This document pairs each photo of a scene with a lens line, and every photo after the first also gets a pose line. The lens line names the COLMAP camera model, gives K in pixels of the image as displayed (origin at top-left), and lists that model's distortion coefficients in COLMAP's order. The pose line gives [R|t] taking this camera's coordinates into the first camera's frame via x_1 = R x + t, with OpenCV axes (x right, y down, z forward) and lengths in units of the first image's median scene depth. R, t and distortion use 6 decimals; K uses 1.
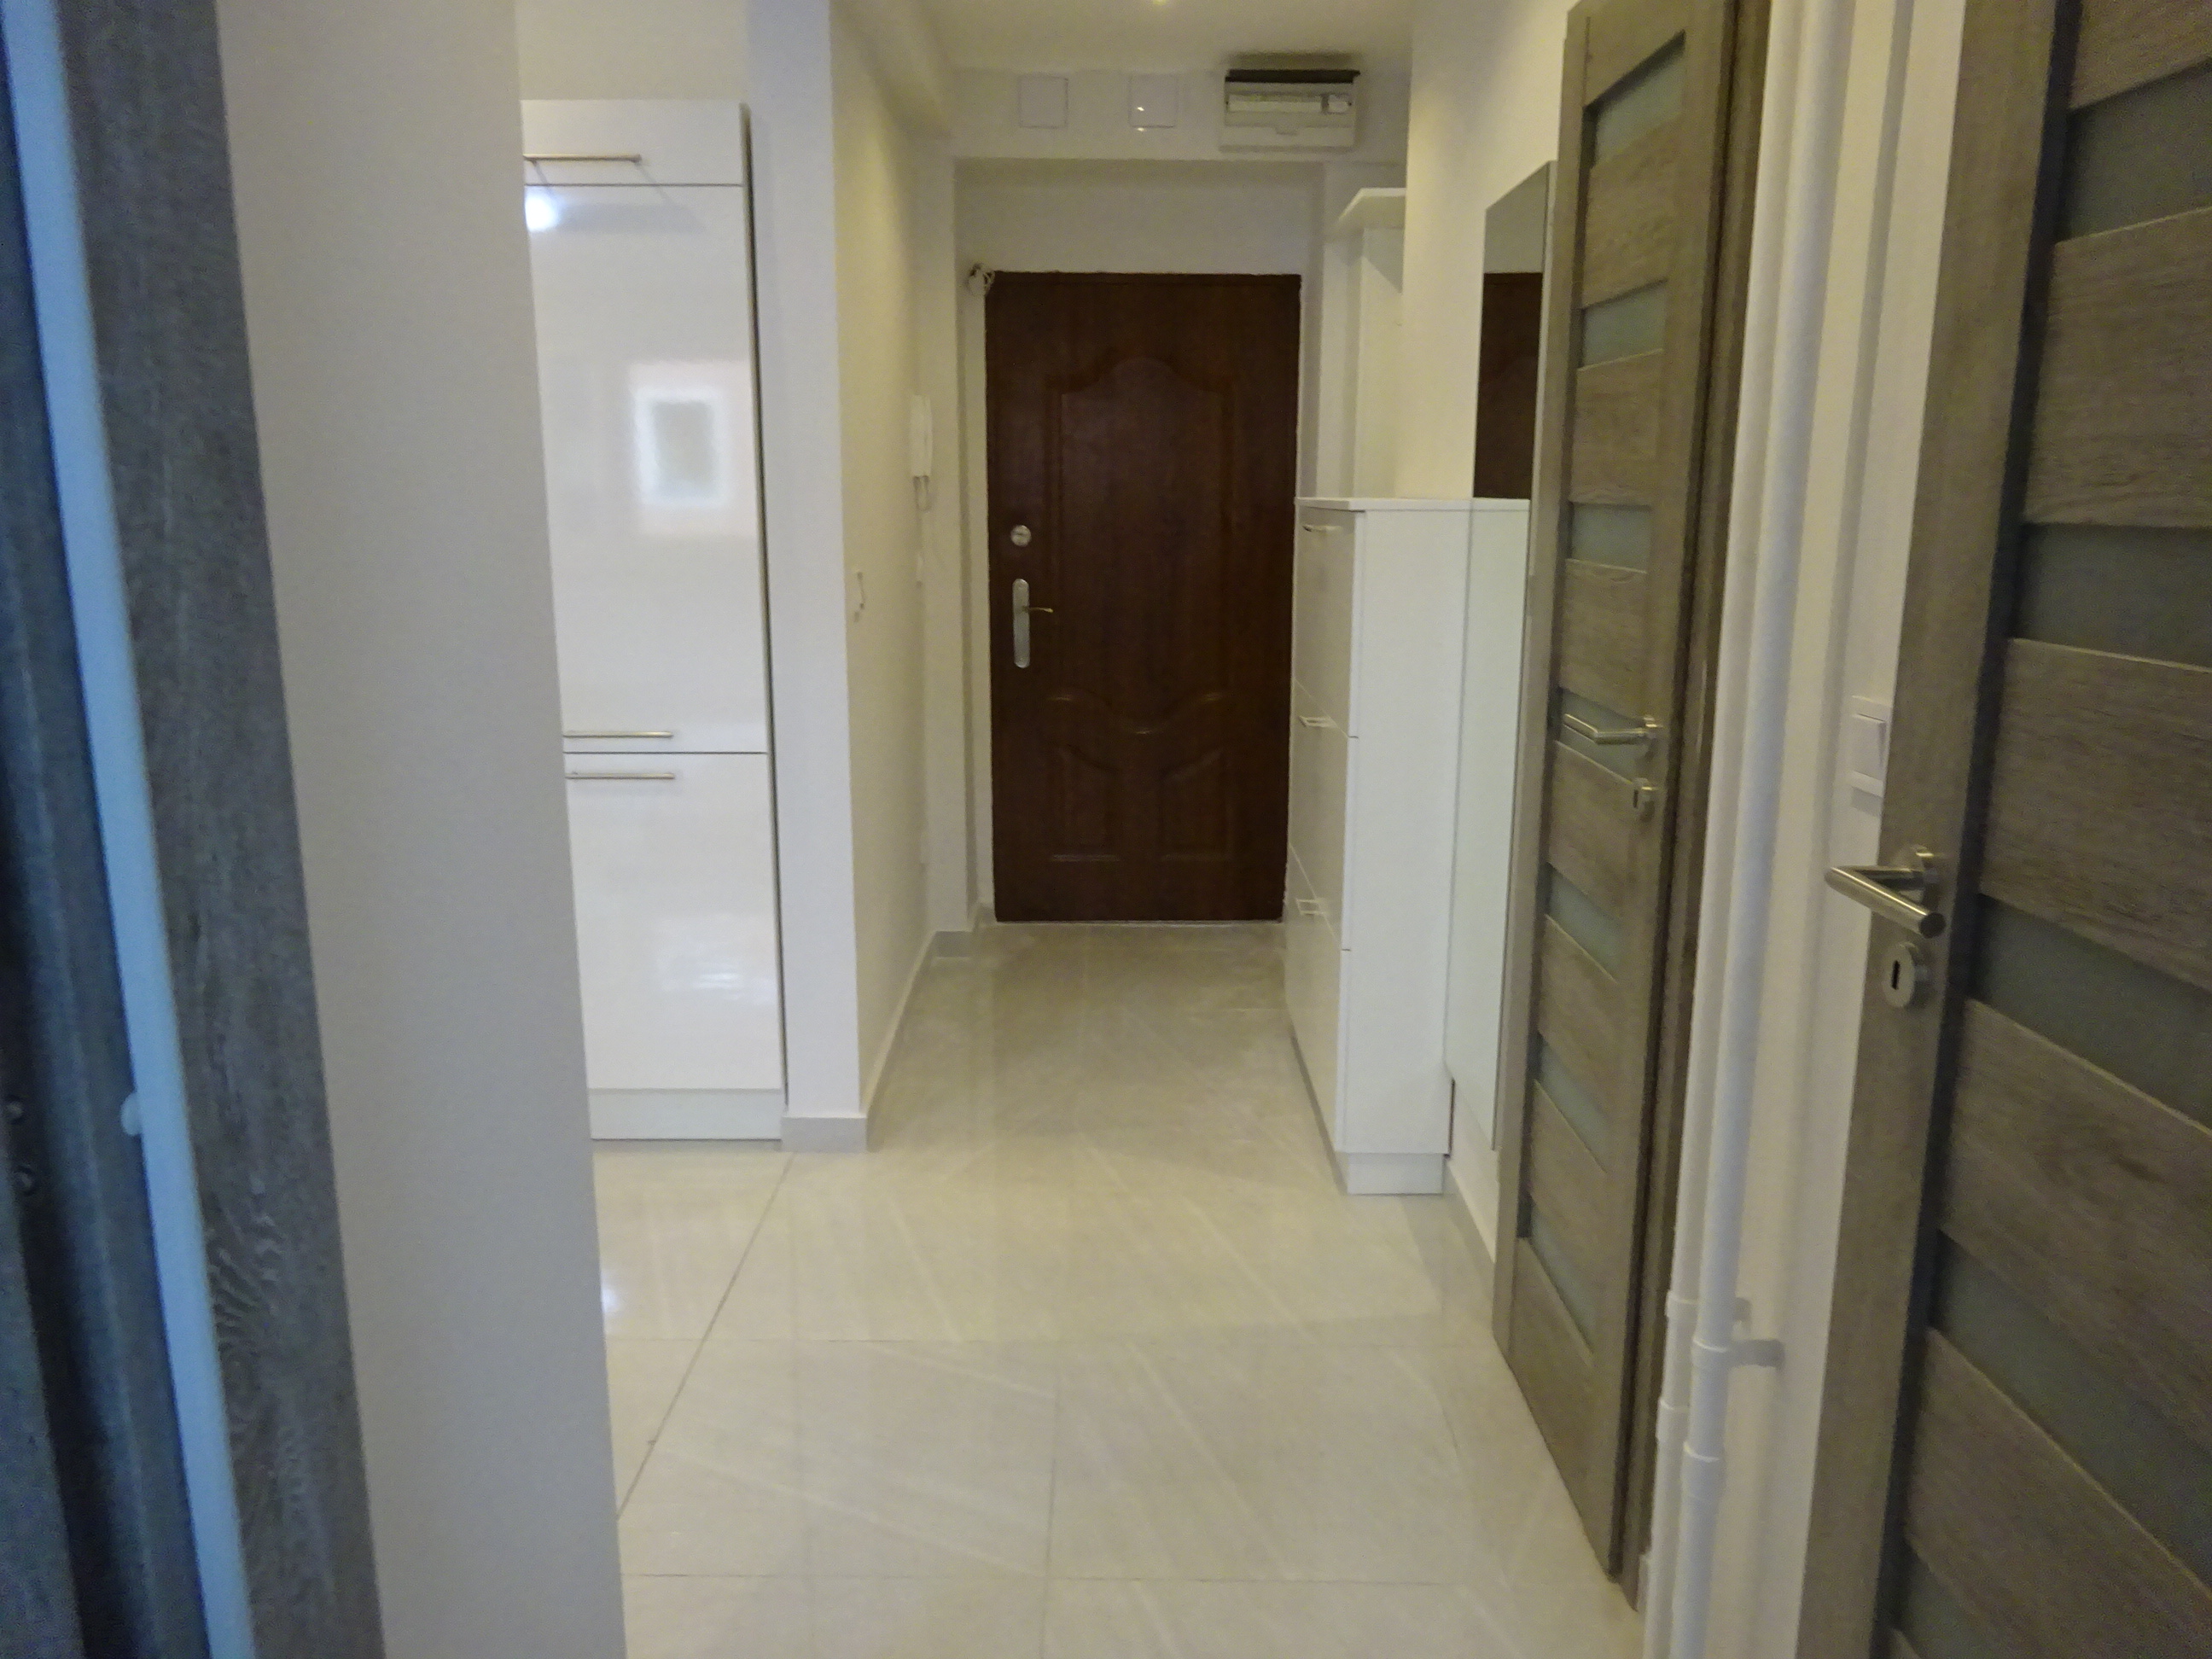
lens RADIAL K [[1633.3, 0, 1120.9], [0, 1633.3, 831.6], [0, 0, 1]] dist [0.011418, -0.015729]
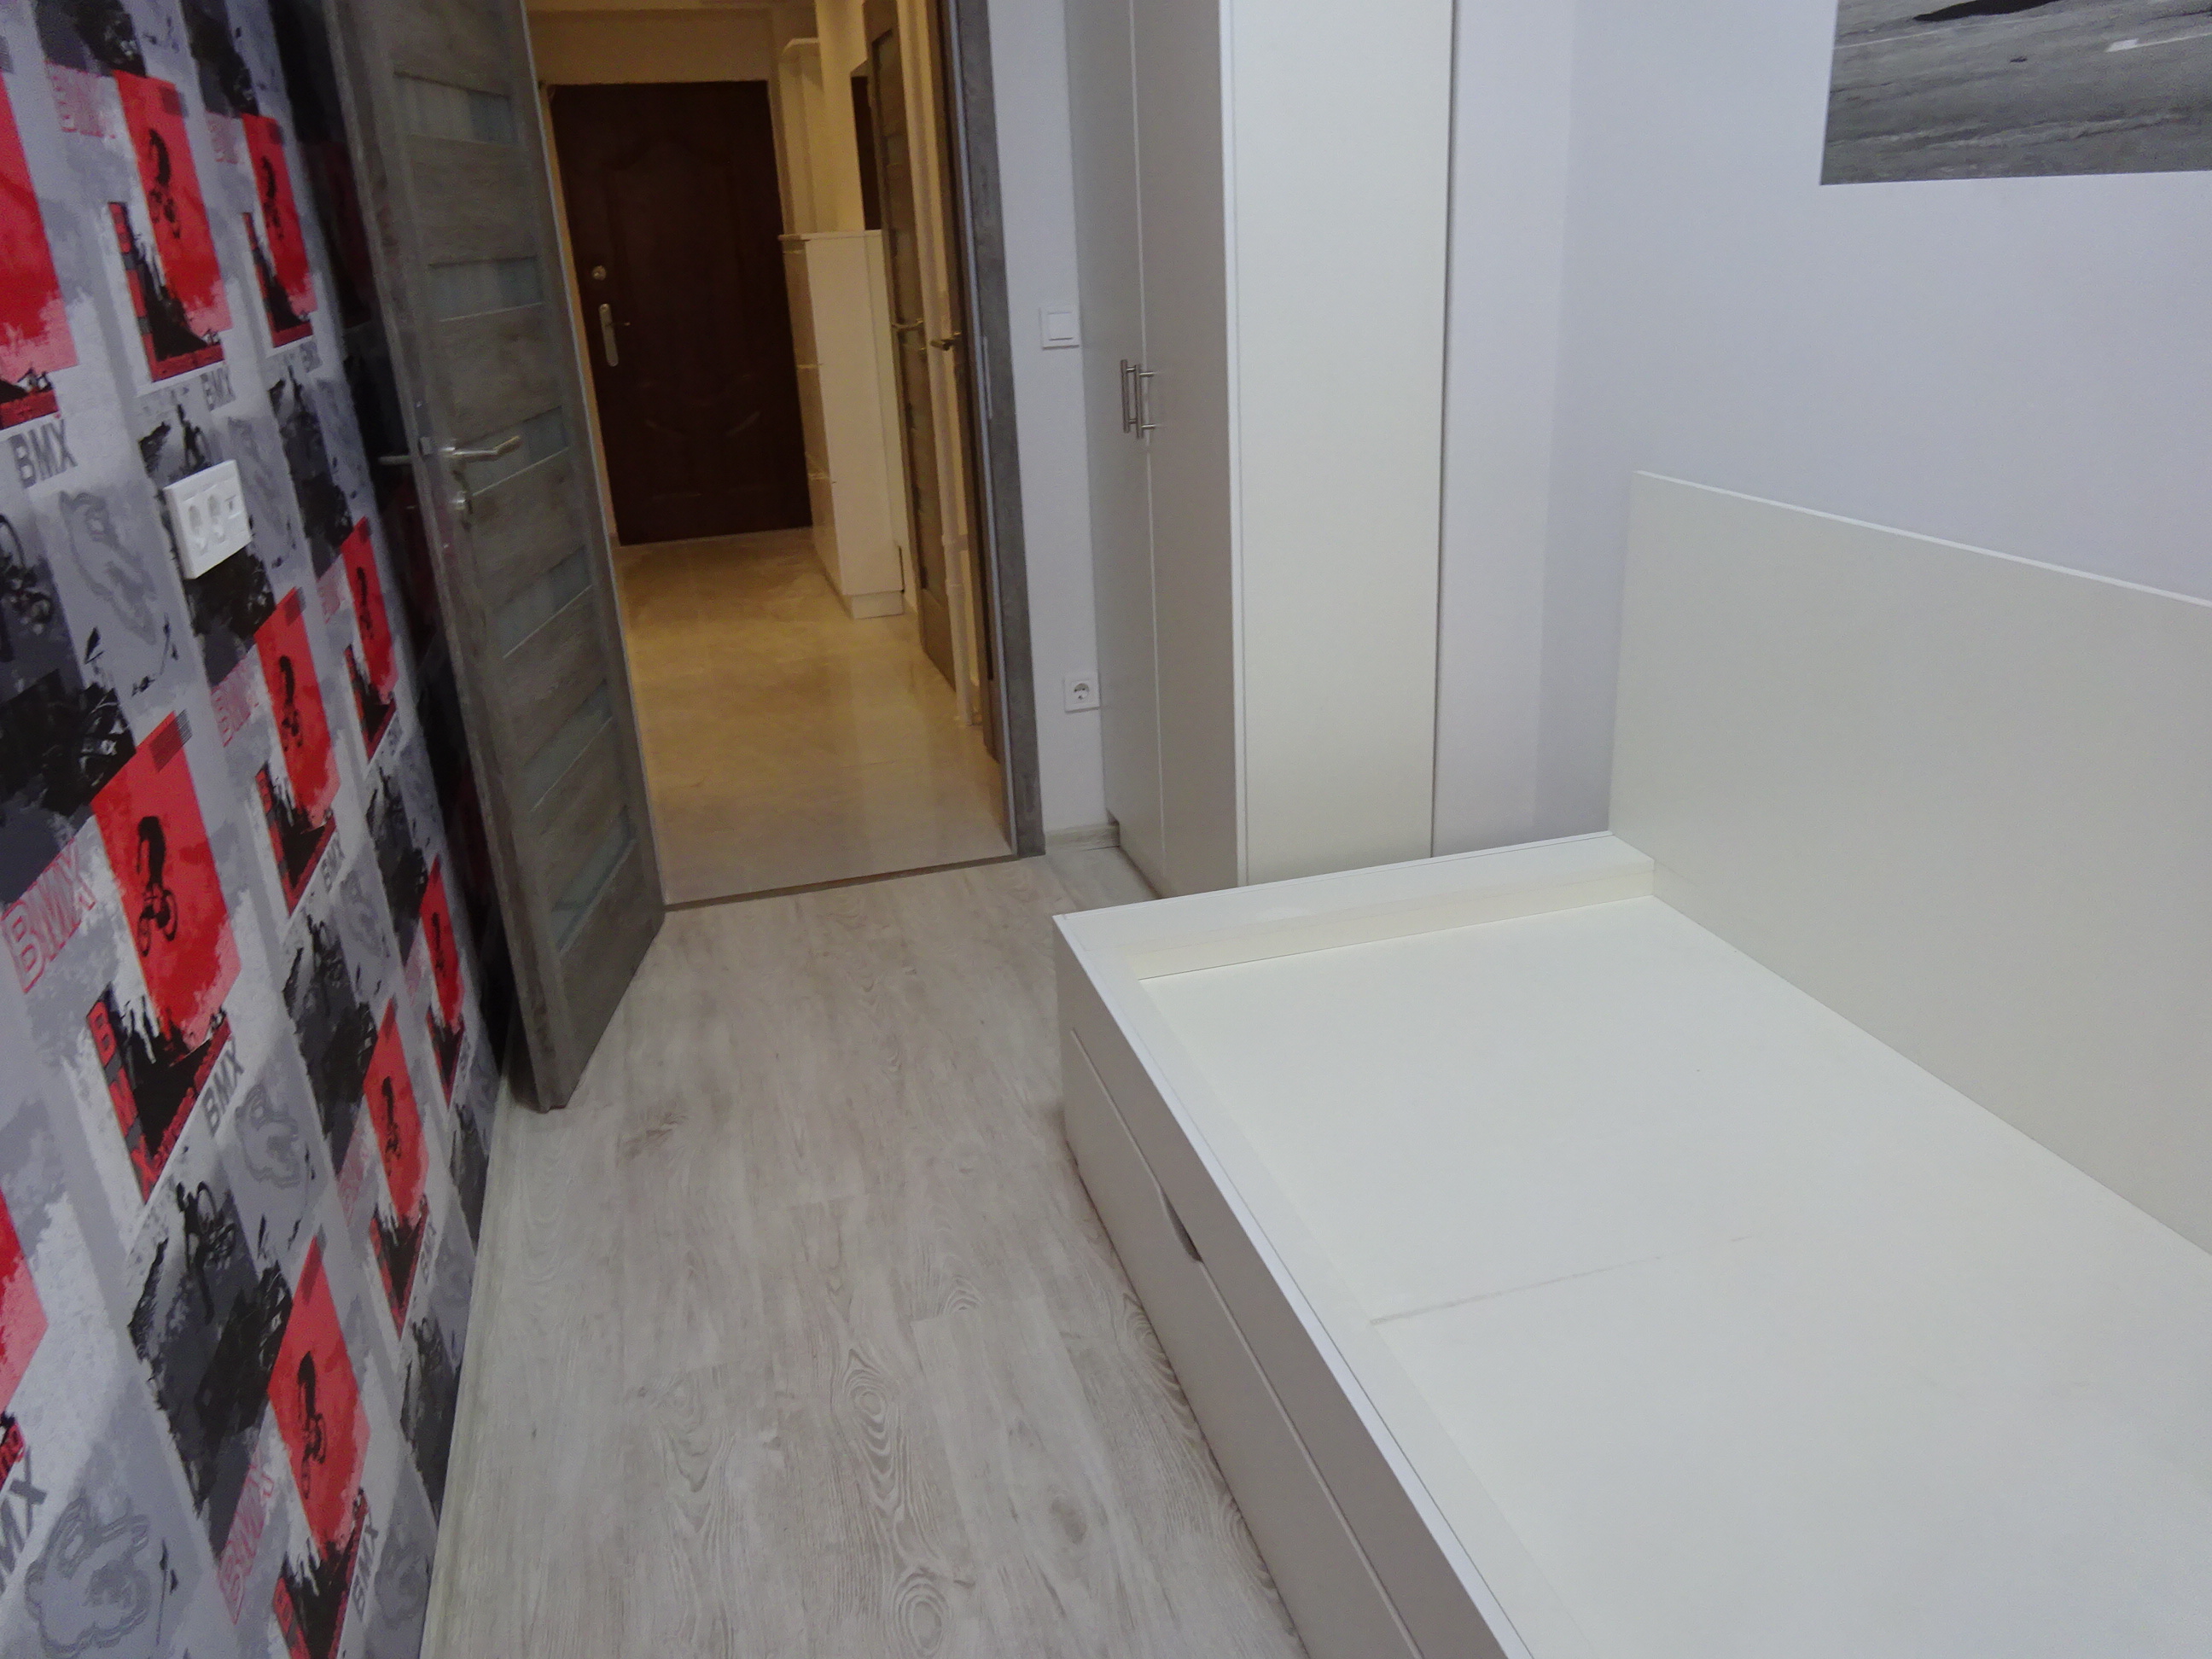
lens RADIAL K [[1633.3, 0, 1082.6], [0, 1633.3, 831.0], [0, 0, 1]] dist [0.011418, -0.015729]
pose [[0.965334, -0.143095, 0.218300, -0.042754], [0.109299, 0.981085, 0.159769, 0.154966], [-0.237033, -0.130370, 0.962714, -0.736795]]
